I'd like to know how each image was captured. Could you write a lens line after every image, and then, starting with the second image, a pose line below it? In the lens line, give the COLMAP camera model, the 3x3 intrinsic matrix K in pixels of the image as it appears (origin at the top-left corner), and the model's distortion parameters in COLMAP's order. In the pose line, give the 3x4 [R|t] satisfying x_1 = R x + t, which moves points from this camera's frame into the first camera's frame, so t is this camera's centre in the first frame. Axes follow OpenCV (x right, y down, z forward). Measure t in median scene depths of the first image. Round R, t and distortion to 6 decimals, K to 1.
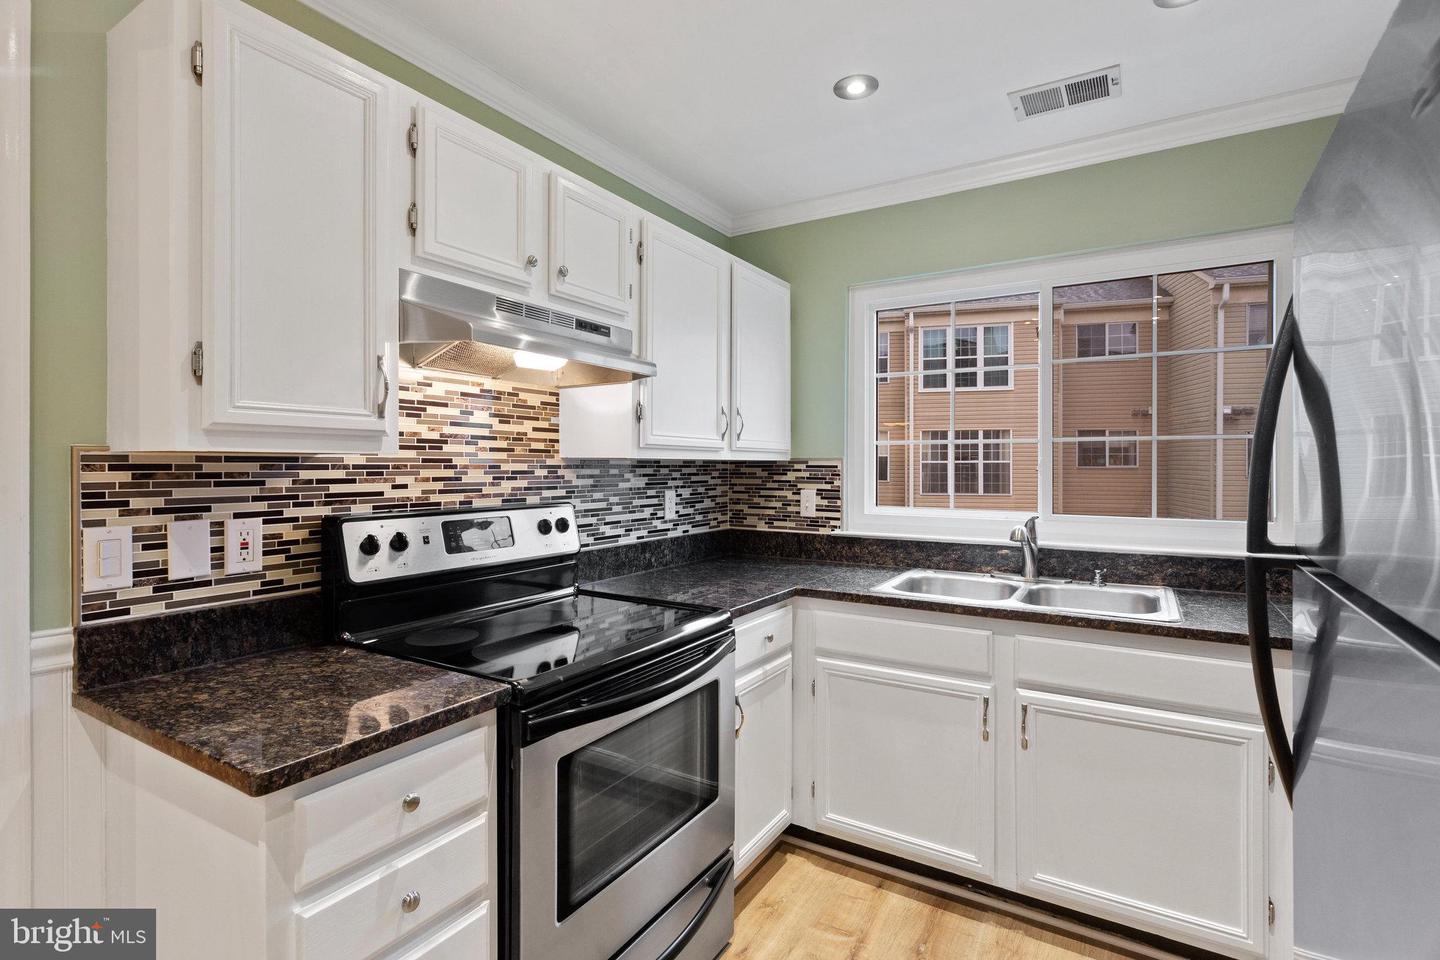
lens RADIAL K [[686.9, 0, 719.4], [0, 686.9, 463.4], [0, 0, 1]] dist [0.002261, 0.001696]
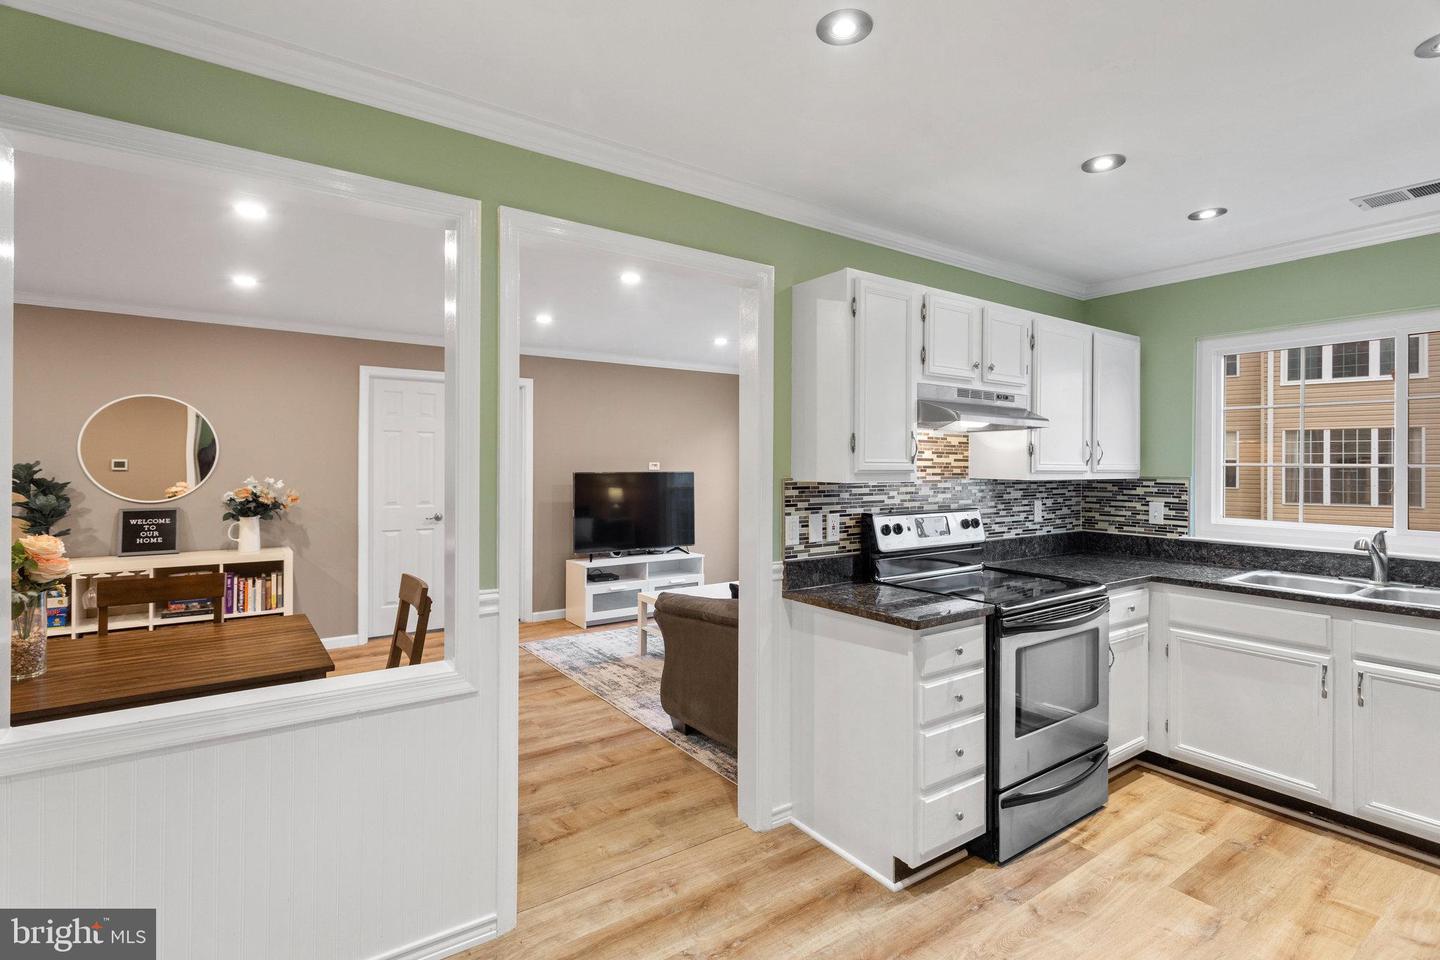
lens RADIAL K [[686.9, 0, 719.4], [0, 686.9, 463.4], [0, 0, 1]] dist [0.002261, 0.001696]
pose [[0.919423, 0.002429, -0.393264, -0.165269], [-0.002188, 0.999997, 0.001061, -0.047798], [0.393265, -0.000115, 0.919425, -0.689843]]
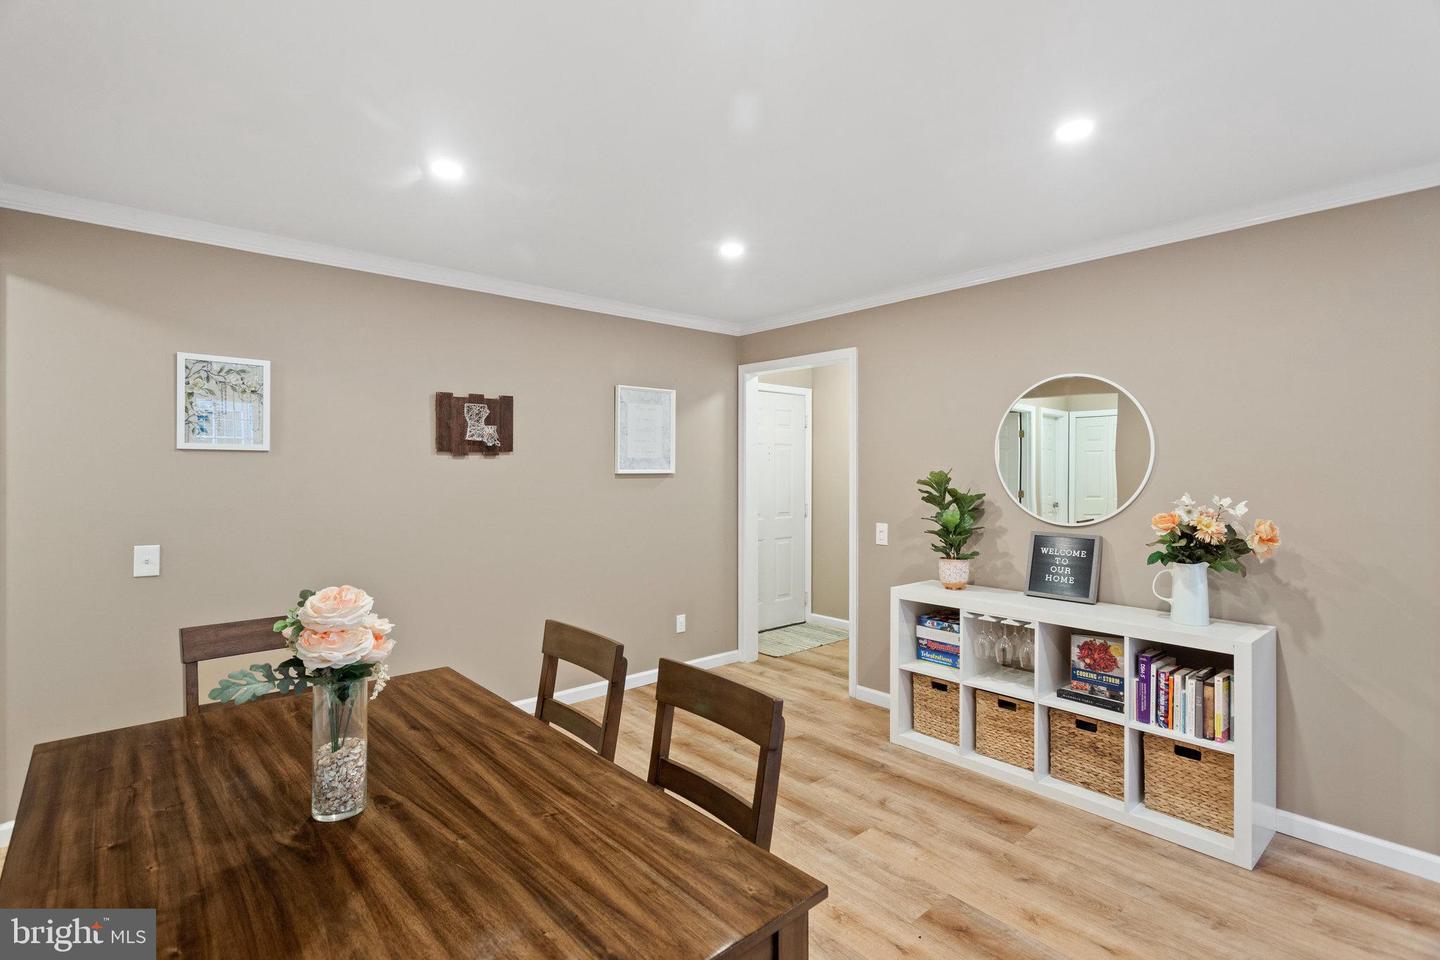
lens RADIAL K [[683.8, 0, 715.8], [0, 683.8, 469.5], [0, 0, 1]] dist [0.000027, 0.001006]
pose [[-0.300802, -0.001182, -0.953686, -1.037226], [0.002336, 0.999995, -0.001976, -0.041899], [0.953684, -0.002822, -0.300798, 0.399903]]
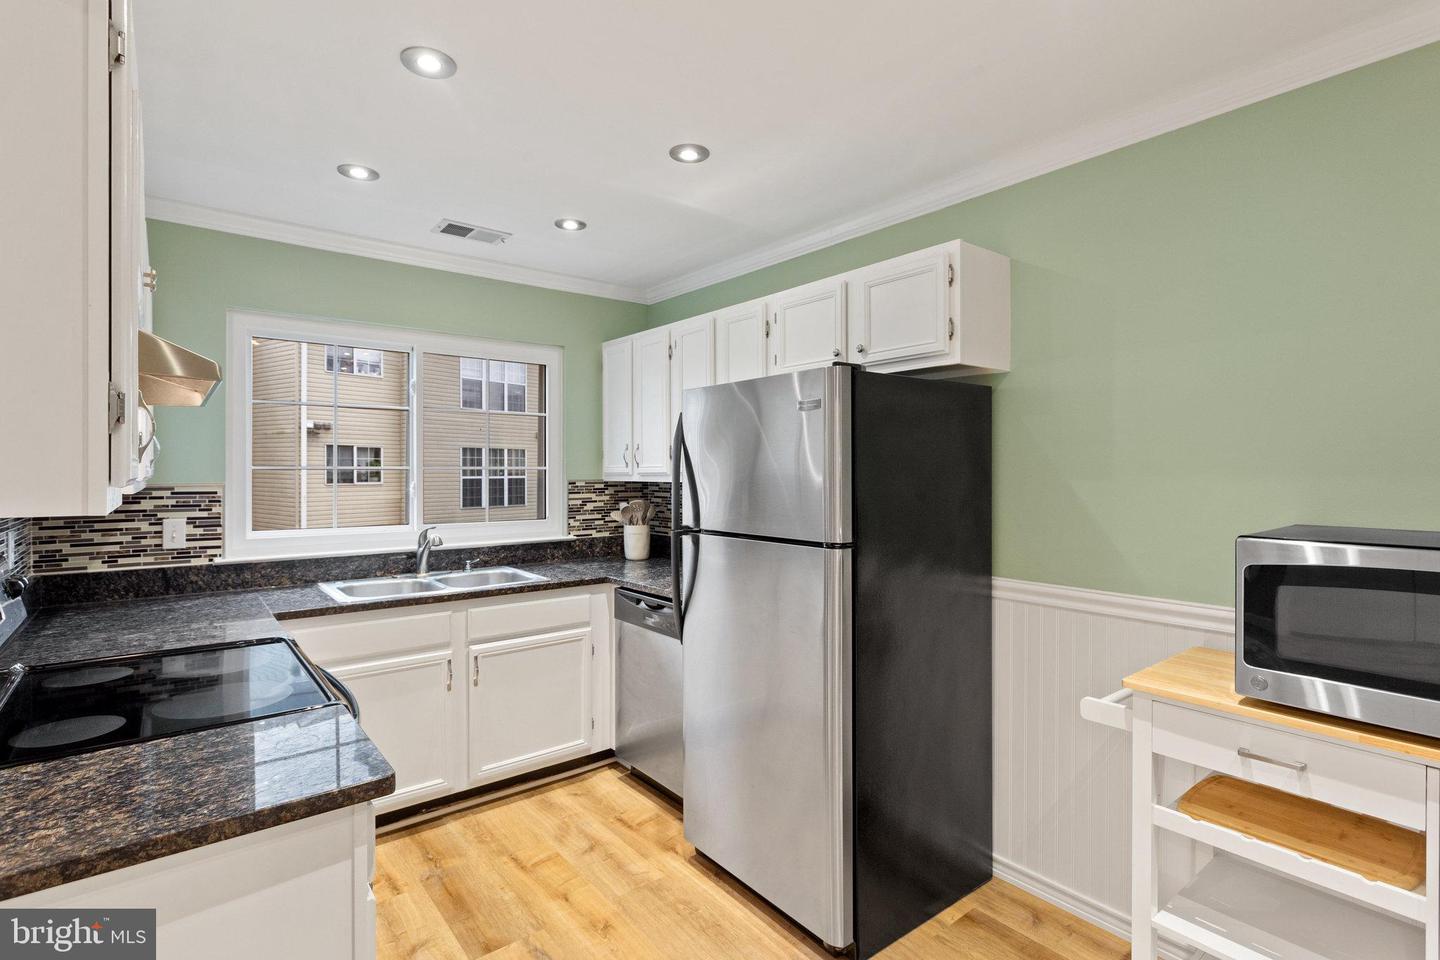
lens RADIAL K [[698.0, 0, 720.1], [0, 698.0, 476.0], [0, 0, 1]] dist [0.003086, 0.000679]
pose [[0.338340, -0.007763, 0.940992, -0.757127], [-0.001398, 0.999961, 0.008752, -0.041572], [-0.941023, -0.004276, 0.338316, 0.017247]]
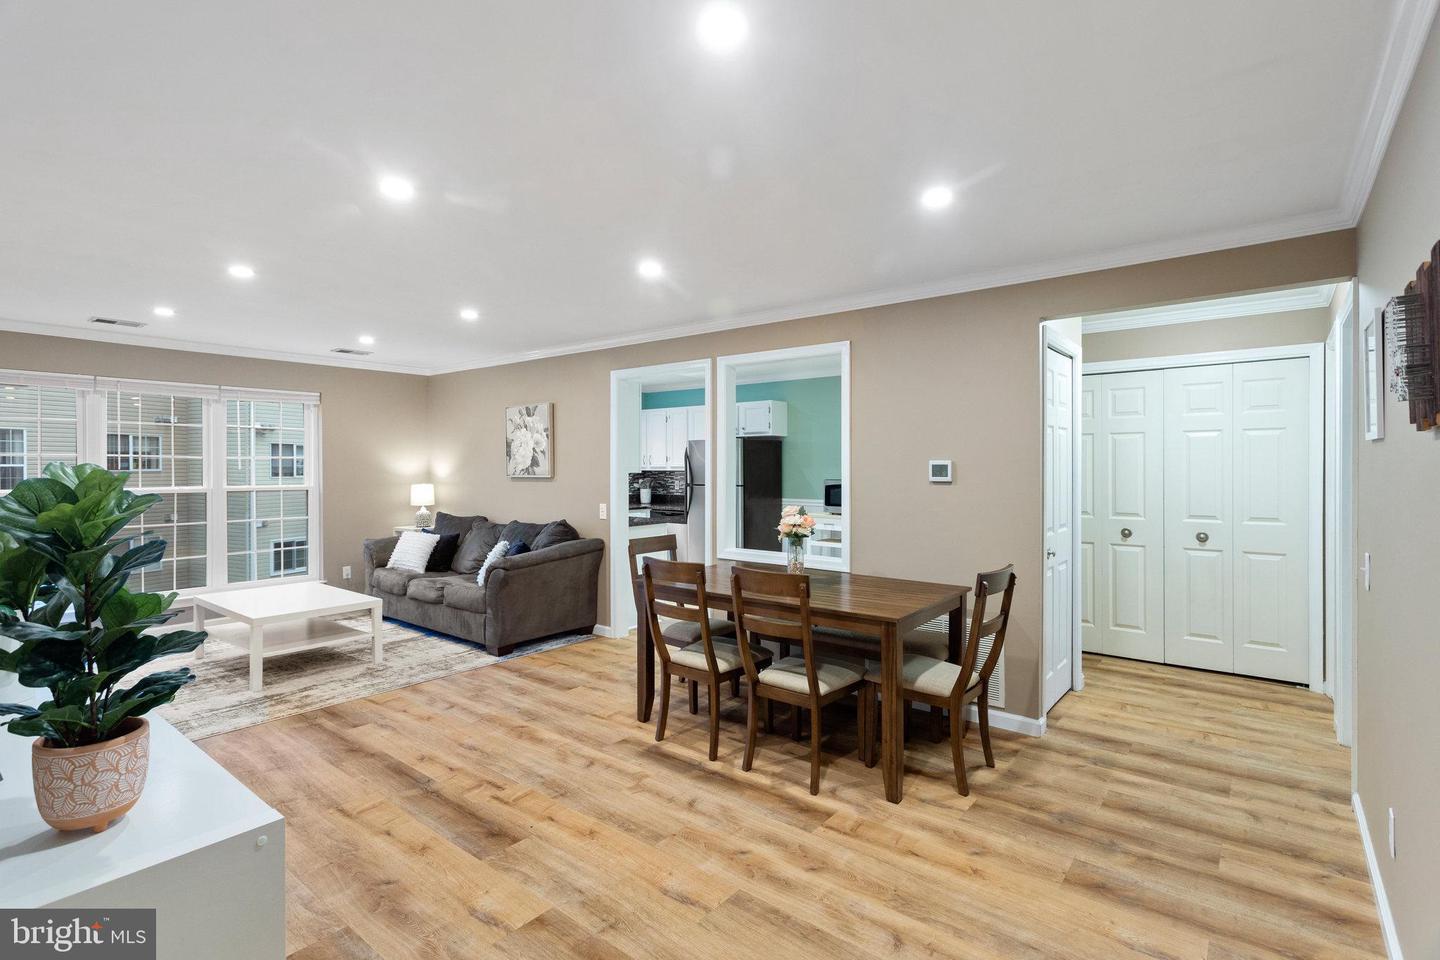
lens RADIAL K [[686.0, 0, 720.1], [0, 686.0, 474.7], [0, 0, 1]] dist [0.005768, 0.000798]
pose [[0.126531, -0.013401, 0.991872, -3.456345], [-0.002165, 0.999903, 0.013786, -0.045204], [-0.991960, -0.003892, 0.126490, -0.166185]]
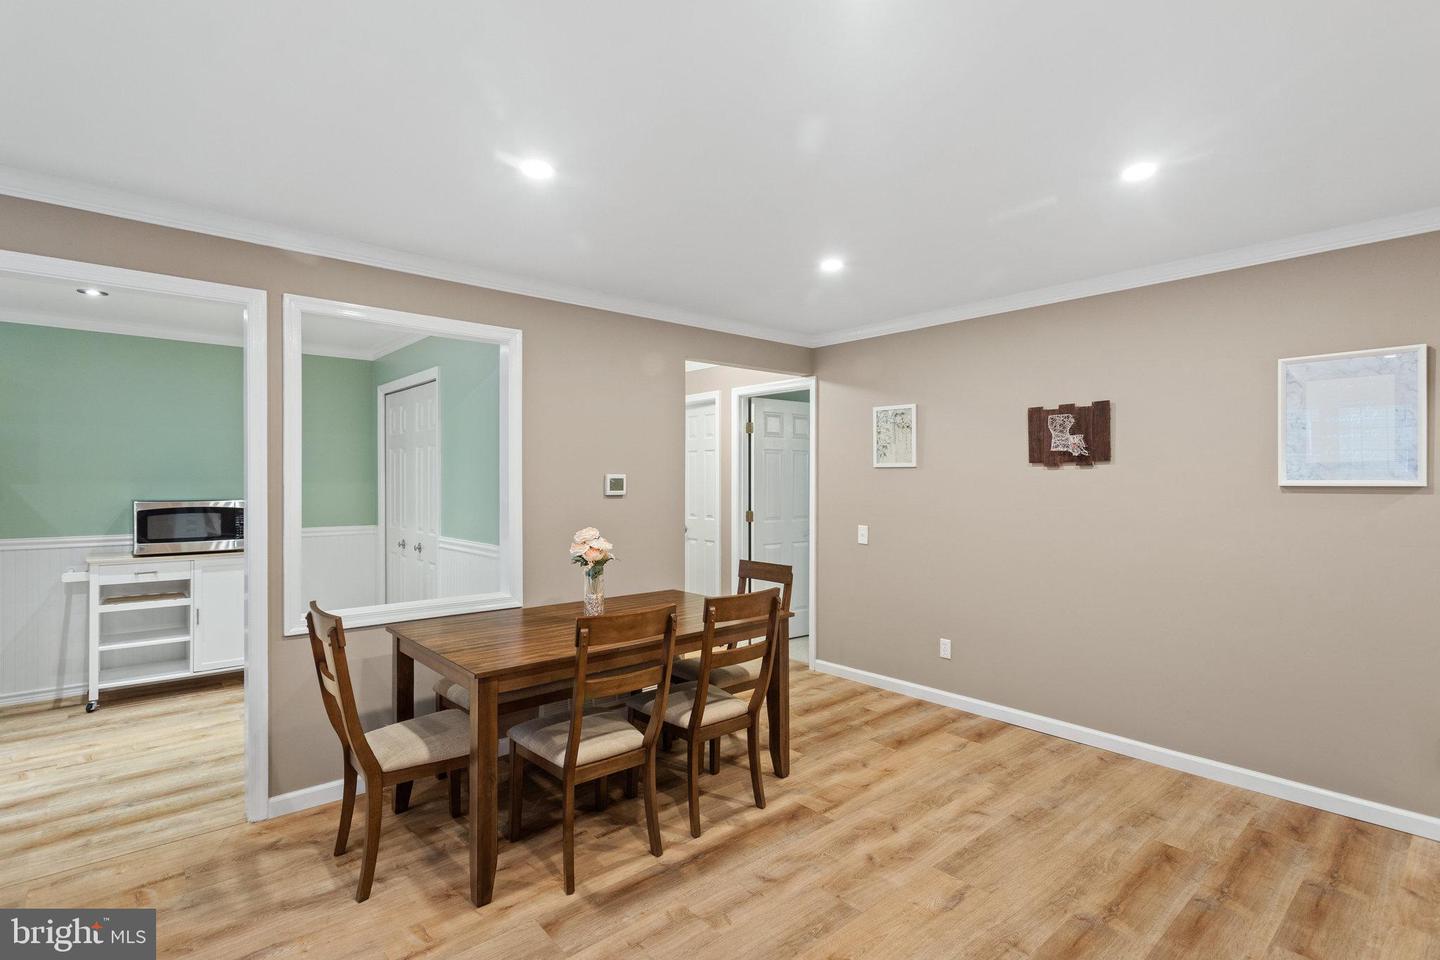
lens RADIAL K [[686.0, 0, 720.1], [0, 686.0, 474.7], [0, 0, 1]] dist [0.005768, 0.000798]
pose [[-0.955285, 0.000266, 0.295687, -2.299401], [-0.003239, 0.999930, -0.011362, -0.037134], [-0.295670, -0.011812, -0.955217, 1.296930]]
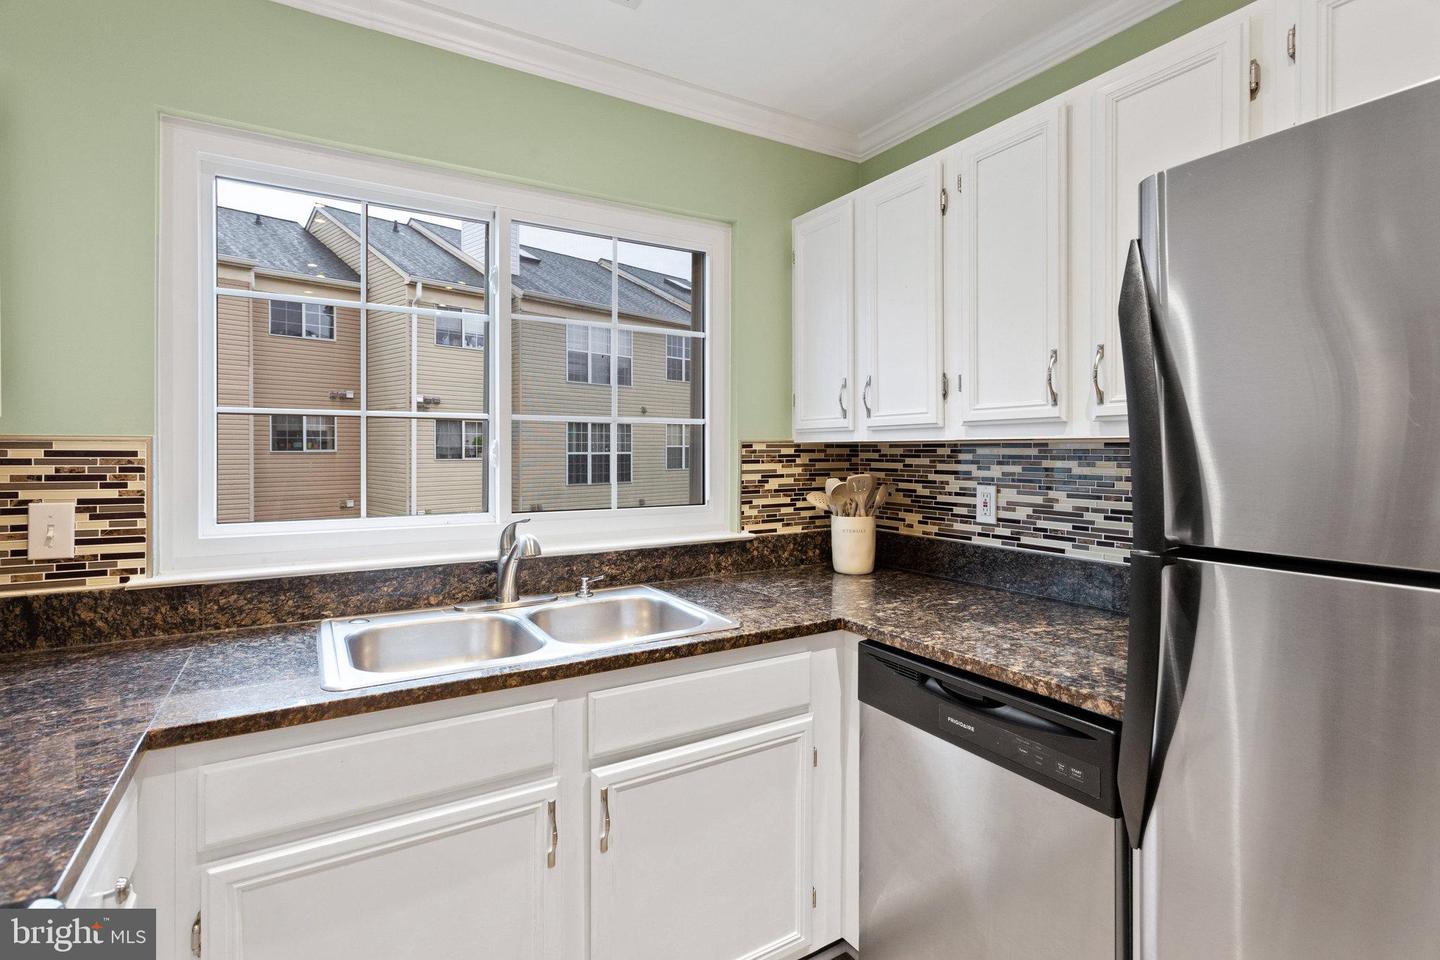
lens RADIAL K [[693.8, 0, 723.6], [0, 693.8, 452.3], [0, 0, 1]] dist [0.001657, 0.000164]
pose [[0.459424, -0.004535, 0.888206, -0.129987], [-0.001637, 0.999981, 0.005952, 0.000250], [-0.888216, -0.004188, 0.459408, 0.558068]]
